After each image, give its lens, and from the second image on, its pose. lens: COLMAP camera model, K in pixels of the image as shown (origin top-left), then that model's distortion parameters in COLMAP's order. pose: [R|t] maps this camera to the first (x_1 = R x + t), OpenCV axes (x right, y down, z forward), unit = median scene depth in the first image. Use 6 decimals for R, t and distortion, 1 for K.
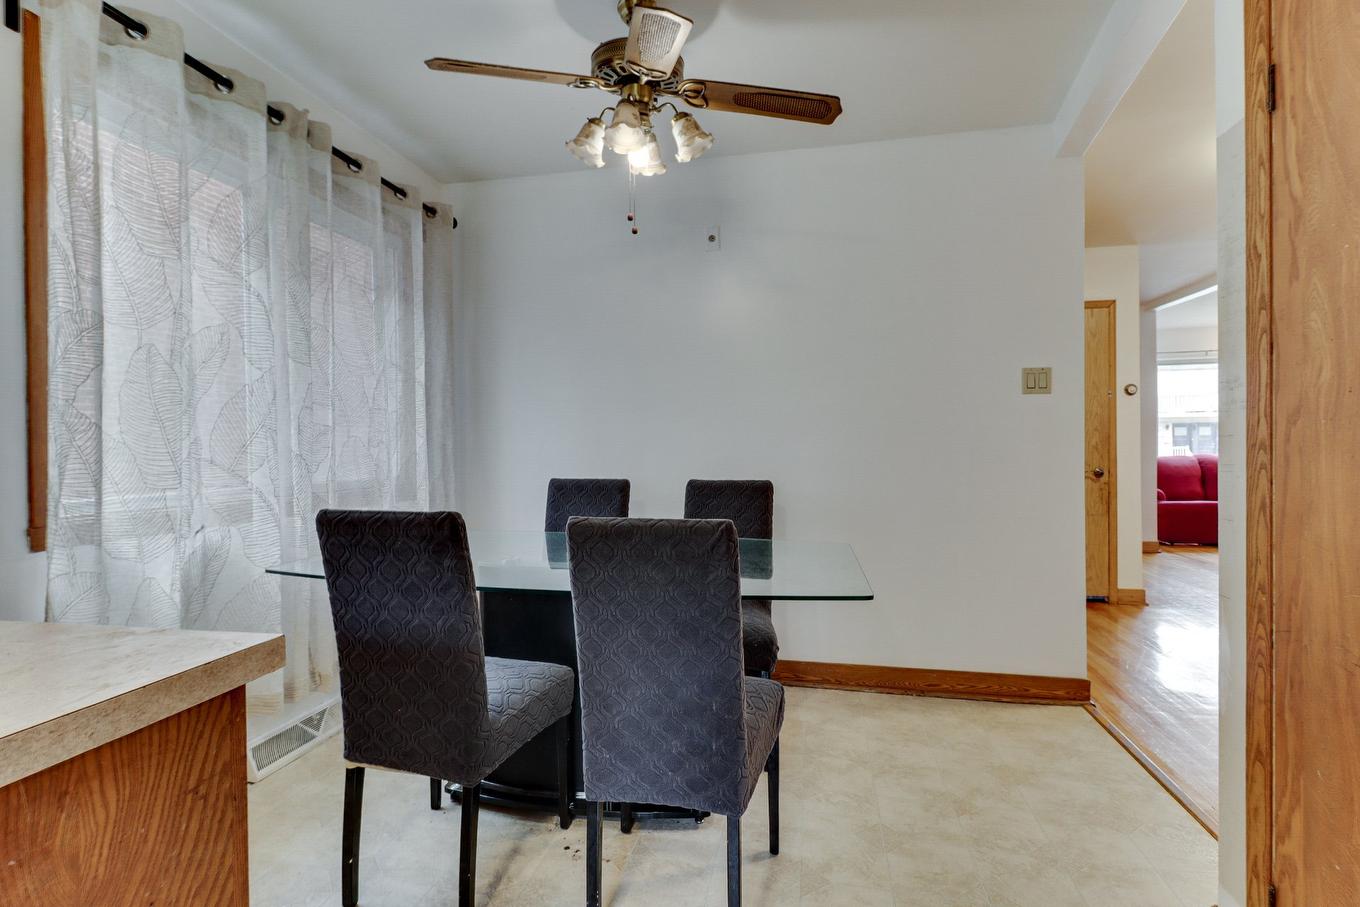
lens RADIAL K [[686.1, 0, 676.8], [0, 686.1, 454.0], [0, 0, 1]] dist [-0.000565, 0.000062]
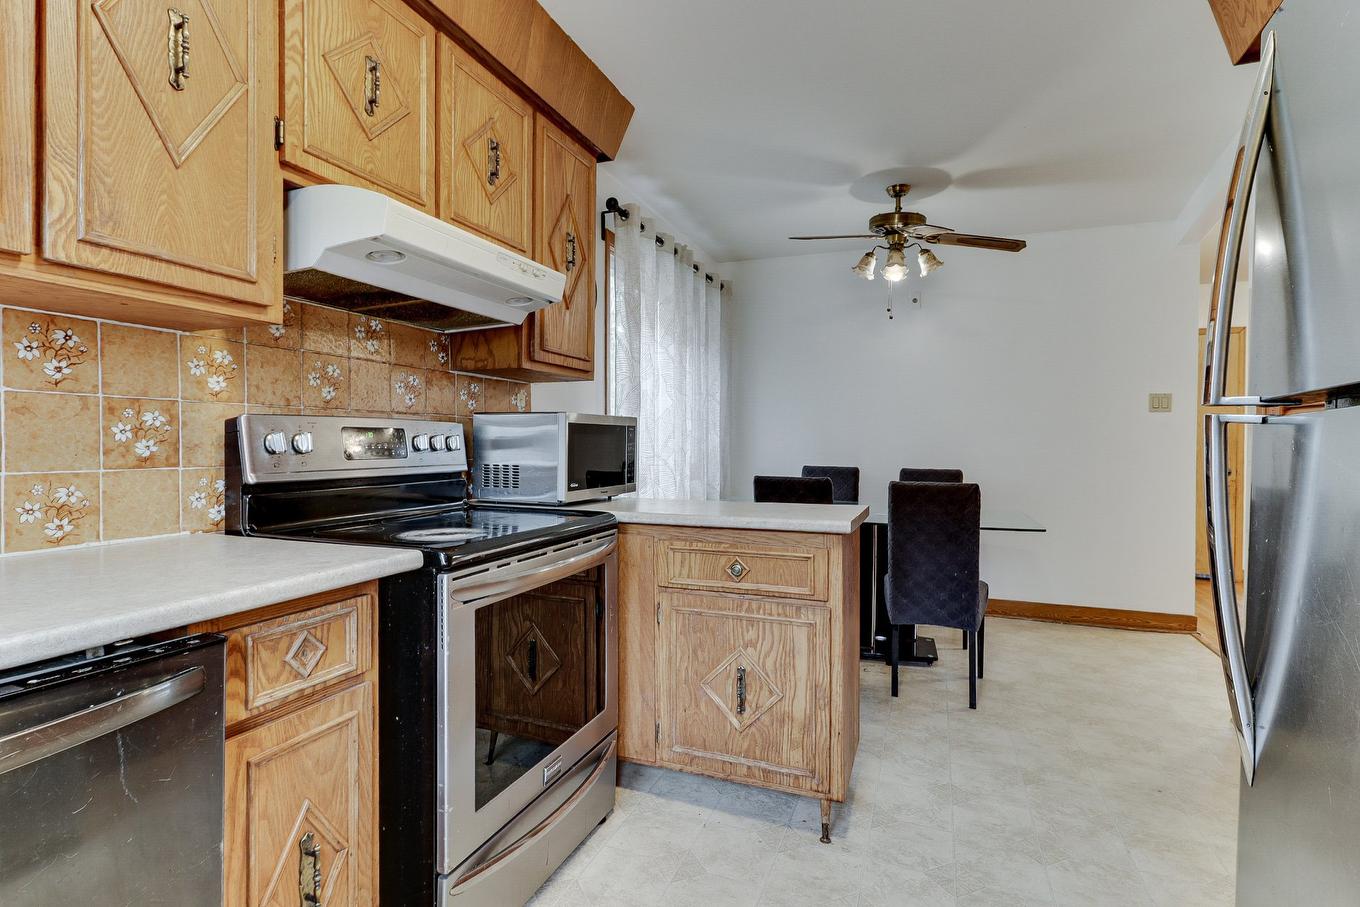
lens RADIAL K [[686.1, 0, 676.8], [0, 686.1, 454.0], [0, 0, 1]] dist [-0.000565, 0.000062]
pose [[0.986371, 0.016466, -0.163708, -0.303528], [-0.015249, 0.999846, 0.008686, 0.001621], [0.163826, -0.006071, 0.986471, -0.755228]]
